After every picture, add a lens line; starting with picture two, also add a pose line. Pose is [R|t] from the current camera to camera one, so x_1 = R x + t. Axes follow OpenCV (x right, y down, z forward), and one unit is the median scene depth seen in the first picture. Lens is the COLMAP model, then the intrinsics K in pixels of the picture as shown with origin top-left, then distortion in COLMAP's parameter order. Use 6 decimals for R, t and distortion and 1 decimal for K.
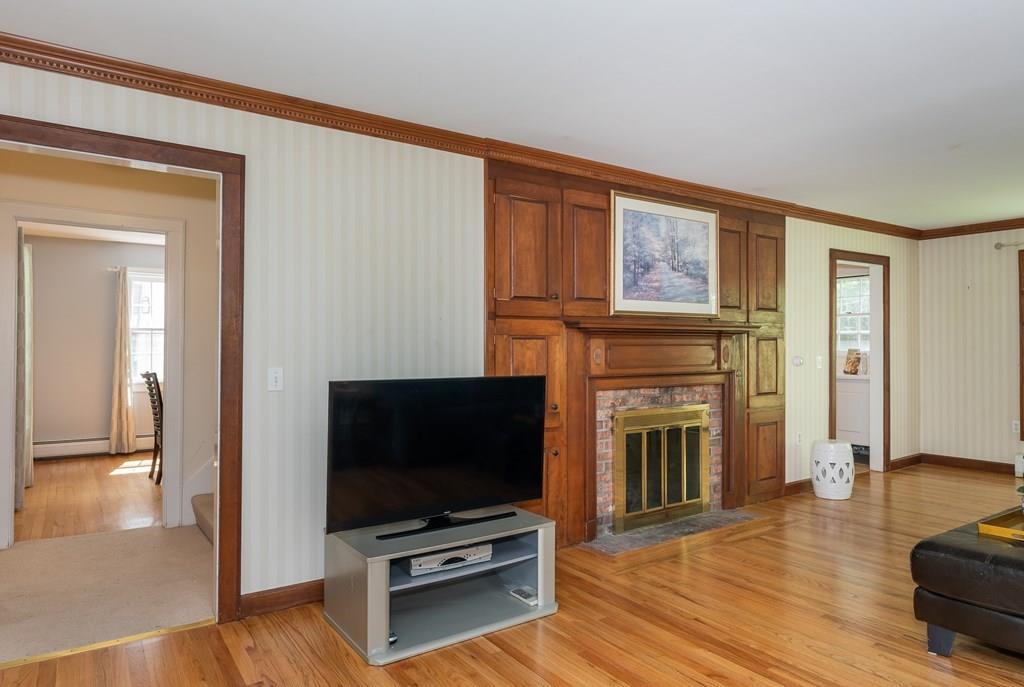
lens RADIAL K [[655.2, 0, 531.2], [0, 655.2, 341.4], [0, 0, 1]] dist [0.003382, 0.002125]
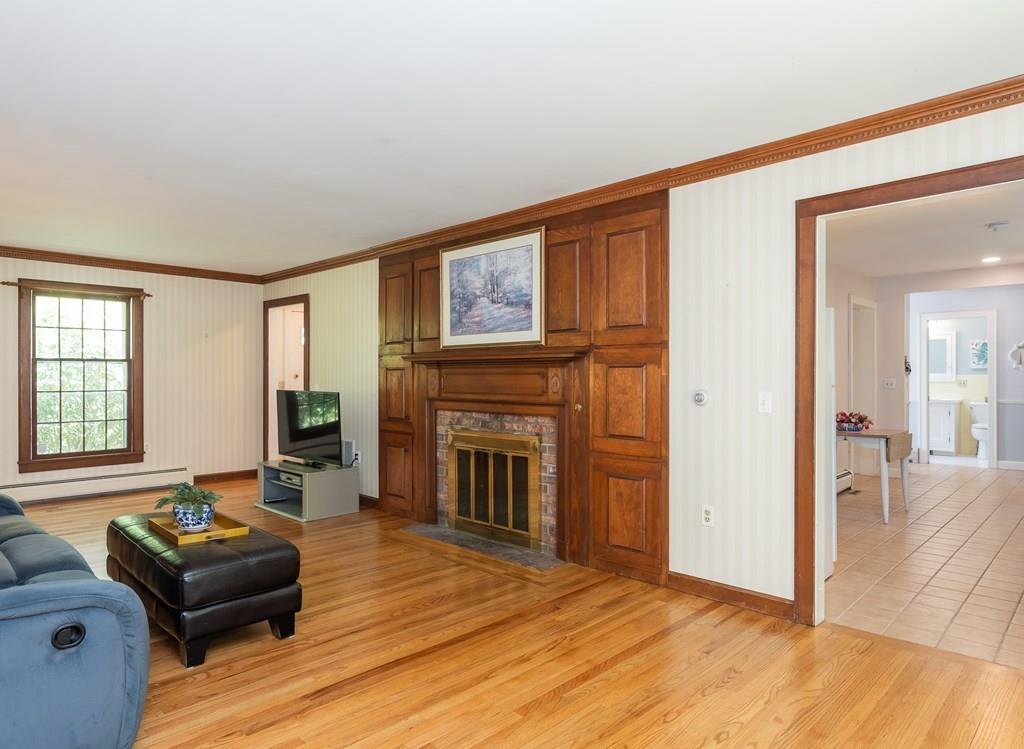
lens RADIAL K [[619.5, 0, 479.2], [0, 619.5, 381.0], [0, 0, 1]] dist [-0.008495, -0.000273]
pose [[0.145619, 0.007152, -0.989315, 1.233659], [0.003309, 0.999965, 0.007716, 0.009639], [0.989335, -0.004397, 0.145590, 0.855581]]
